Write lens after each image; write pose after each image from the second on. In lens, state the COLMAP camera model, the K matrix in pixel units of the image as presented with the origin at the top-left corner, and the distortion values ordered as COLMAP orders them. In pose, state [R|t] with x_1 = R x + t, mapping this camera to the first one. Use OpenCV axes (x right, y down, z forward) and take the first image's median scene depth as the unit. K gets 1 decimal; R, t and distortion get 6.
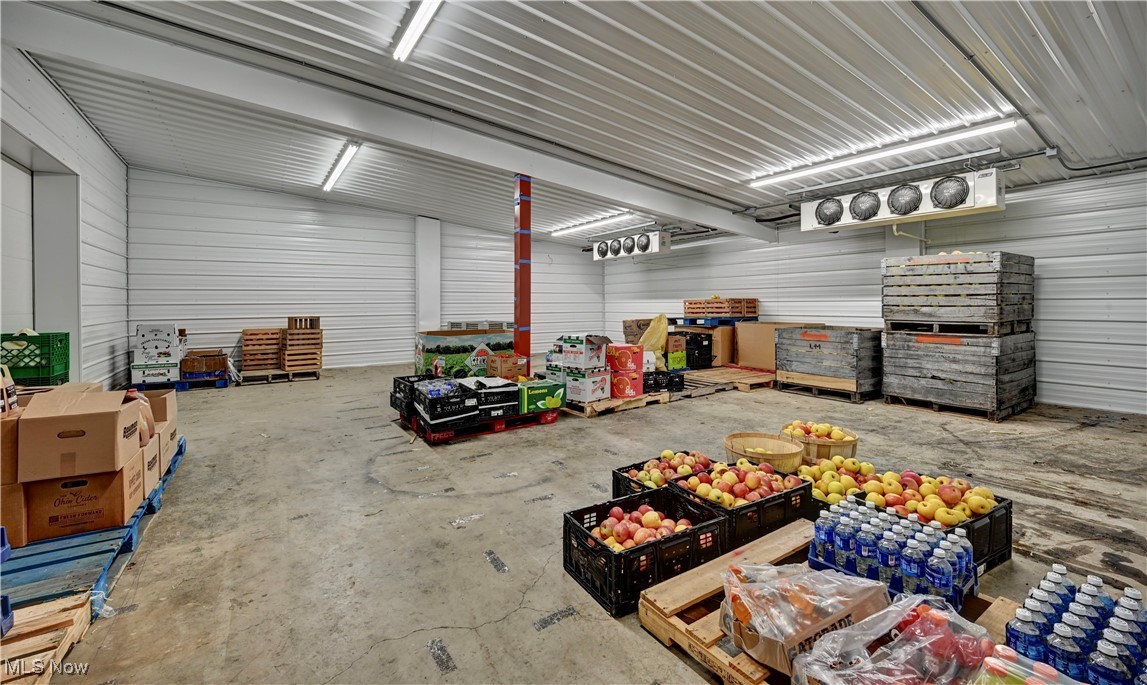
lens RADIAL K [[480.6, 0, 576.7], [0, 480.6, 310.2], [0, 0, 1]] dist [0.000120, -0.000015]
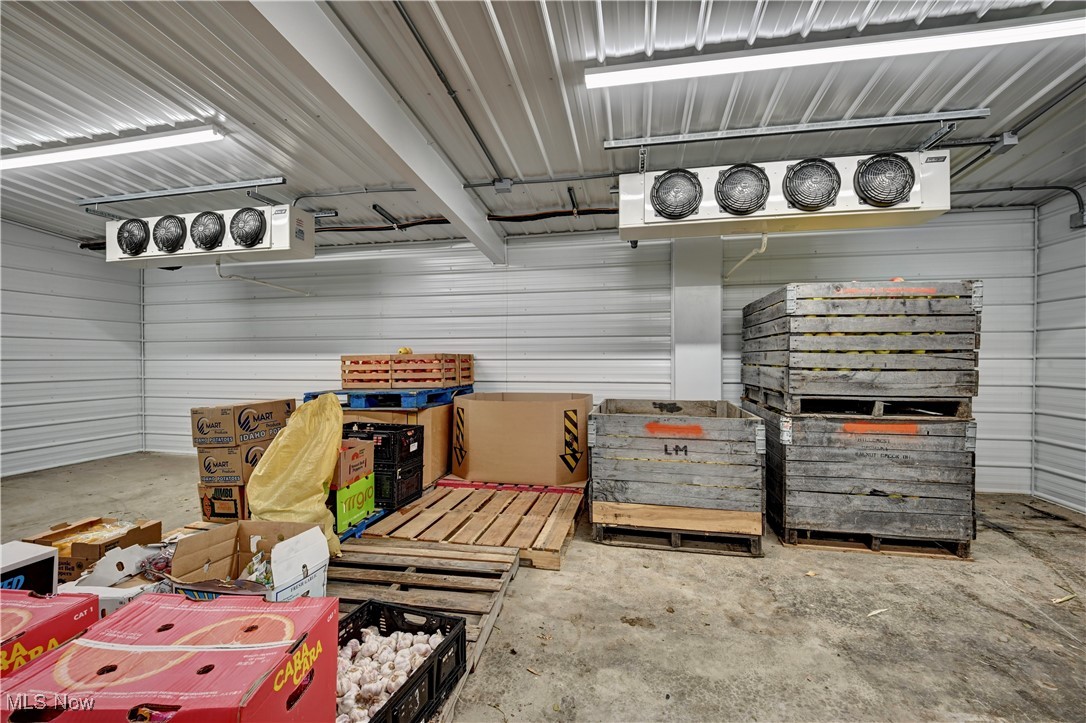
lens RADIAL K [[444.4, 0, 543.0], [0, 444.4, 361.5], [0, 0, 1]] dist [-0.010760, -0.000146]
pose [[0.718282, 0.001649, 0.695750, 0.070157], [0.006184, 0.999943, -0.008755, -0.013465], [-0.695725, 0.010591, 0.718231, 0.732246]]
